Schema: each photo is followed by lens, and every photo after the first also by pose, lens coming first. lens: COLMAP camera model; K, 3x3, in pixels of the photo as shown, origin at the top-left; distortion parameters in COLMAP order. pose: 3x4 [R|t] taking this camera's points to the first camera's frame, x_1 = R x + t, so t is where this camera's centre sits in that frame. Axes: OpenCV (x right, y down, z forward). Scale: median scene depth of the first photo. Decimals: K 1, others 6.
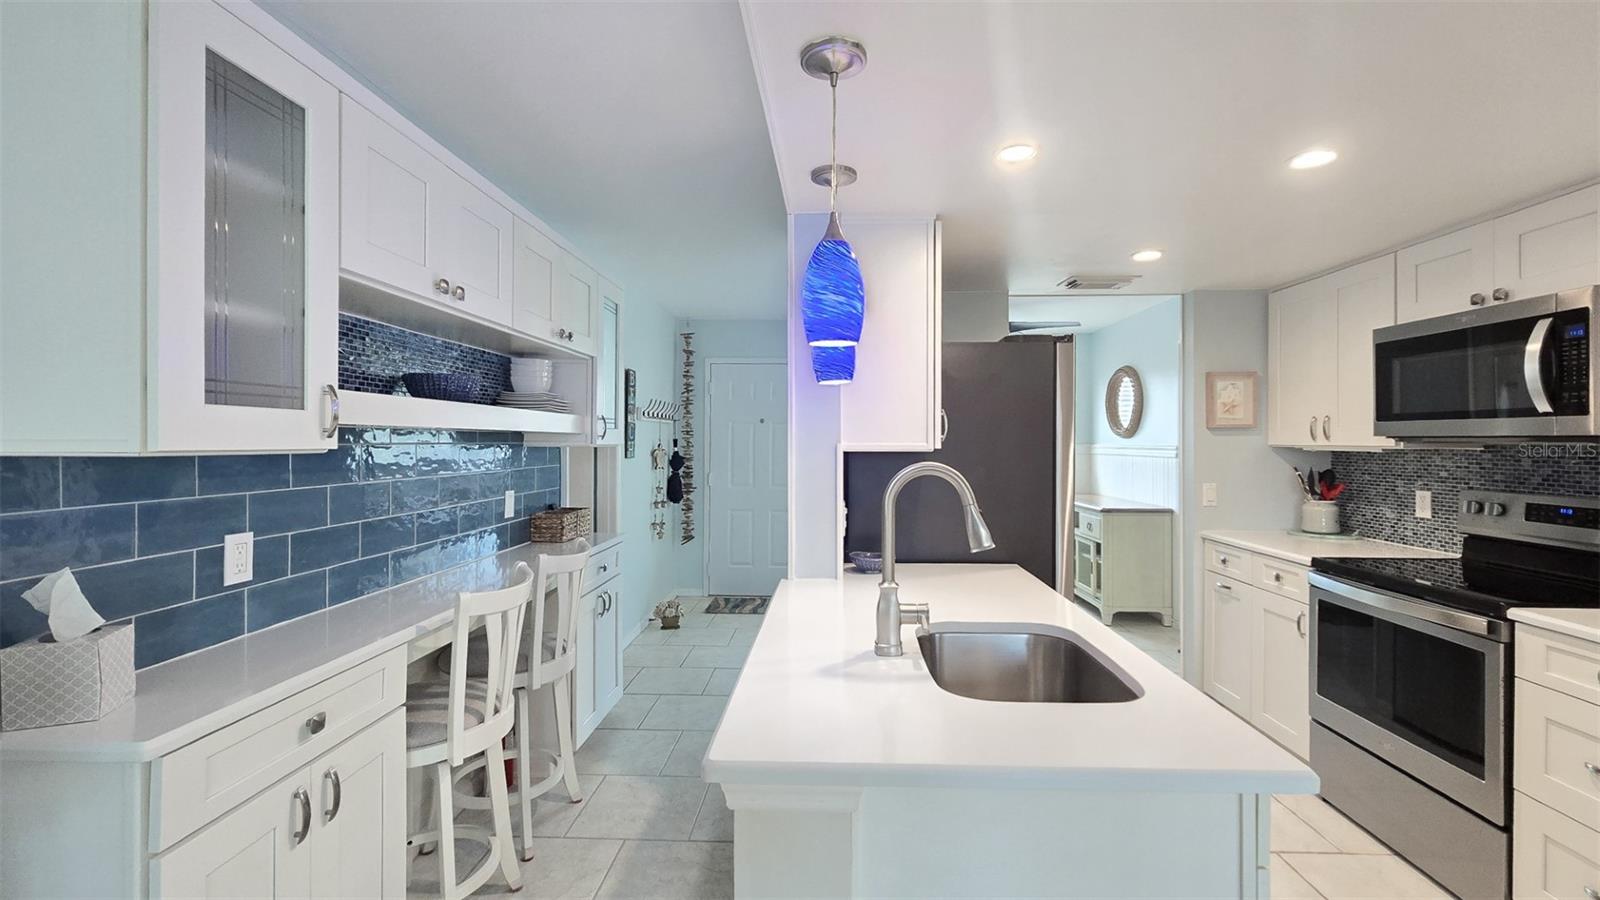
lens RADIAL K [[677.3, 0, 804.9], [0, 677.3, 444.2], [0, 0, 1]] dist [-0.002797, 0.001807]
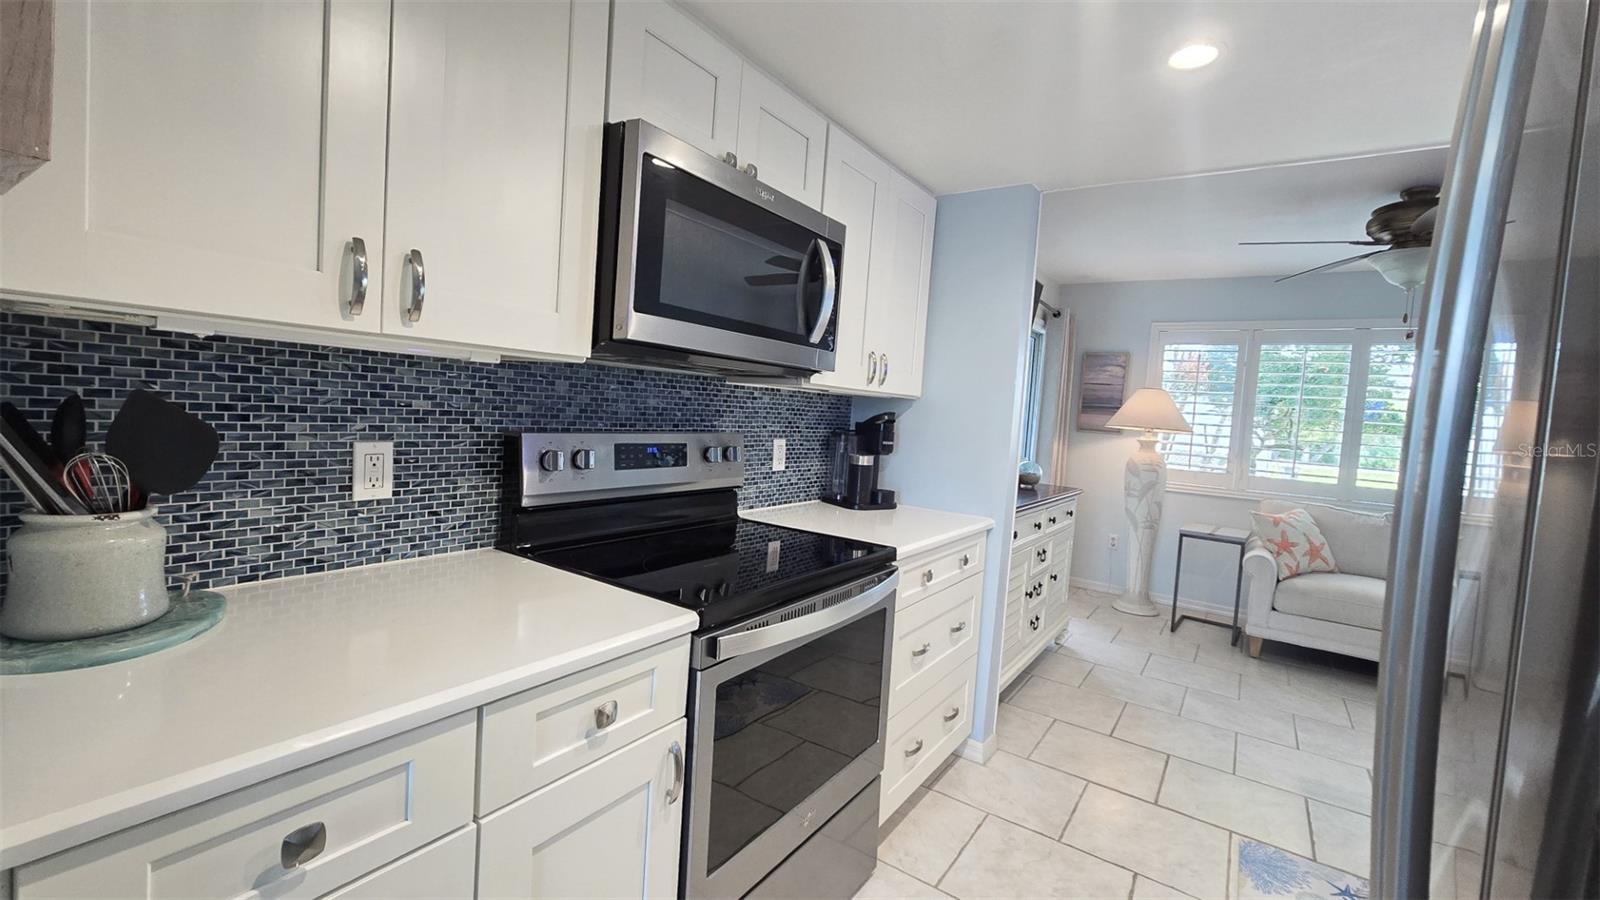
lens RADIAL K [[677.3, 0, 809.8], [0, 677.3, 436.7], [0, 0, 1]] dist [-0.002797, 0.001807]
pose [[-0.846641, -0.080336, 0.526066, 0.443844], [-0.062833, 0.996716, 0.051086, 0.024707], [-0.528442, 0.010197, -0.848908, 1.305186]]
